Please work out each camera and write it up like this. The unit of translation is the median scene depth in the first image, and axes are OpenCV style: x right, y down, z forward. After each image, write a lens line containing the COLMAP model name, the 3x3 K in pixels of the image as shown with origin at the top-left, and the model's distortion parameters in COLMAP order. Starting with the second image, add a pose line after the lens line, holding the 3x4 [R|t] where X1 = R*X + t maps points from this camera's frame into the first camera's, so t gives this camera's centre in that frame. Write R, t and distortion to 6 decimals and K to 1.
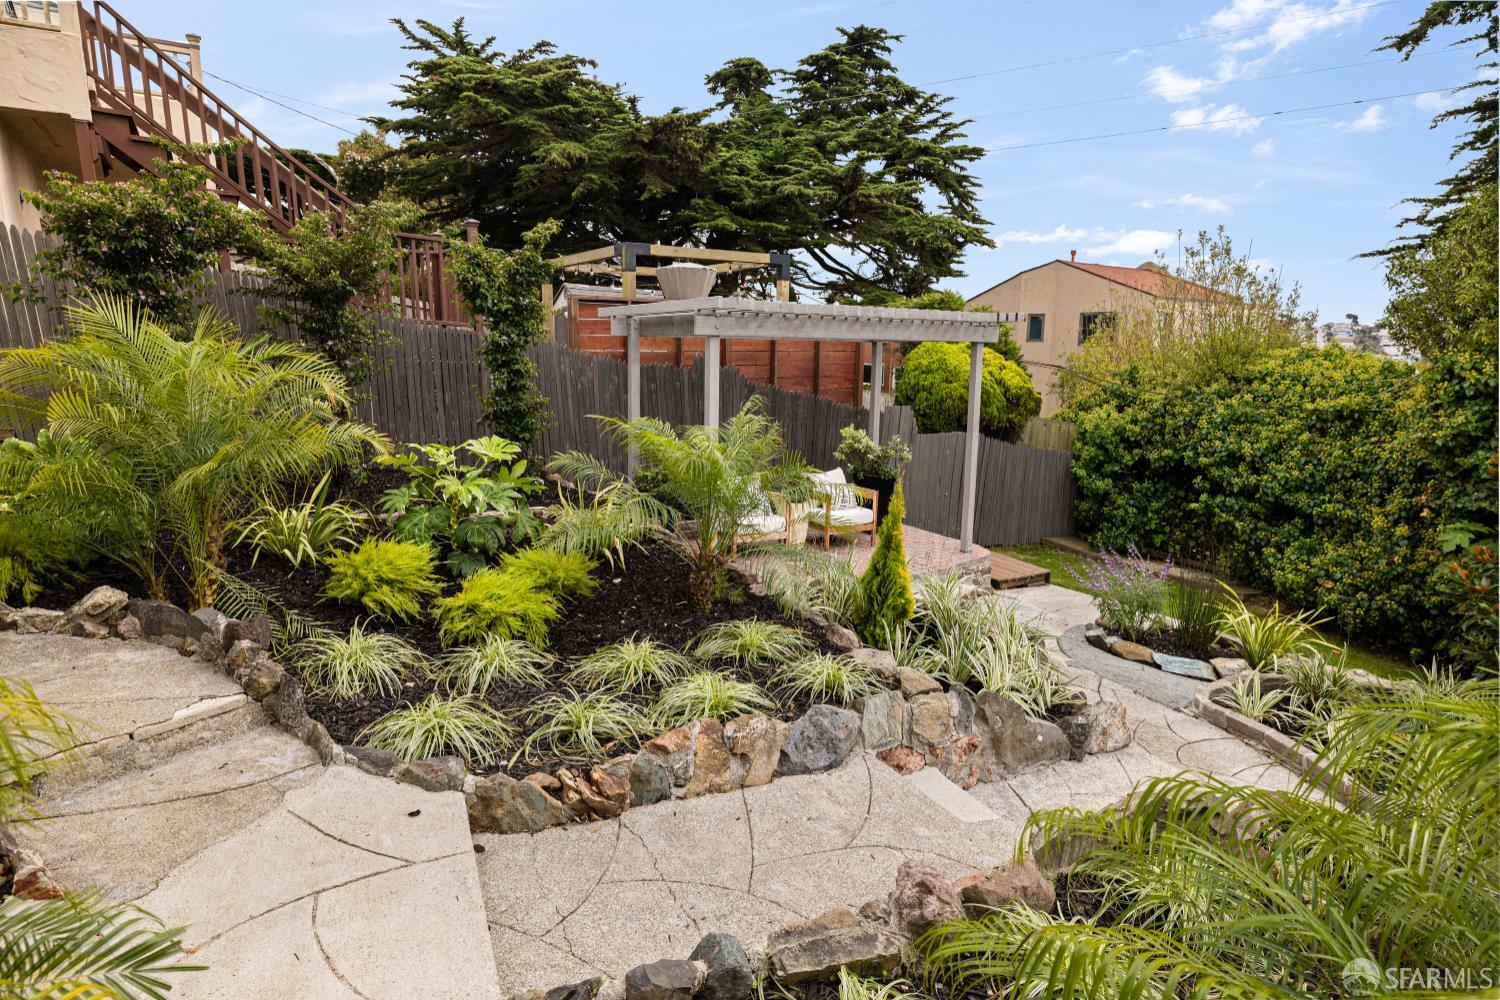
lens RADIAL K [[807.2, 0, 745.6], [0, 807.2, 502.5], [0, 0, 1]] dist [0.002984, -0.002506]
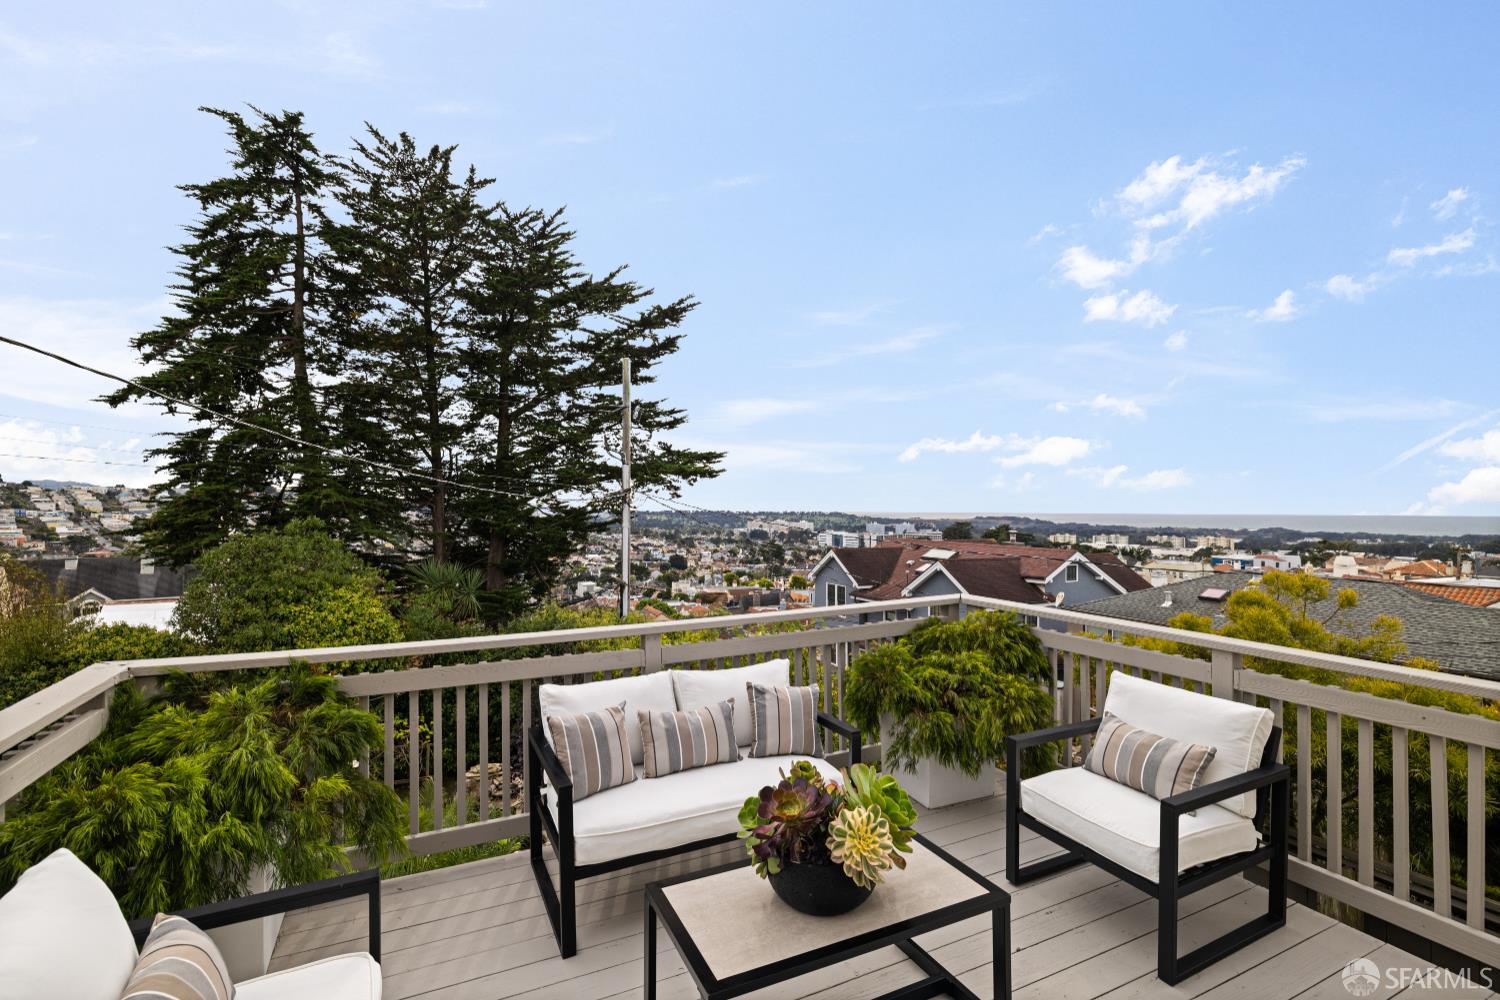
lens RADIAL K [[671.3, 0, 747.5], [0, 671.3, 497.9], [0, 0, 1]] dist [-0.004871, 0.001847]
pose [[0.085479, -0.001413, 0.996339, -0.205620], [0.192135, 0.981253, -0.015092, -0.095137], [-0.977639, 0.192721, 0.084148, -0.140419]]
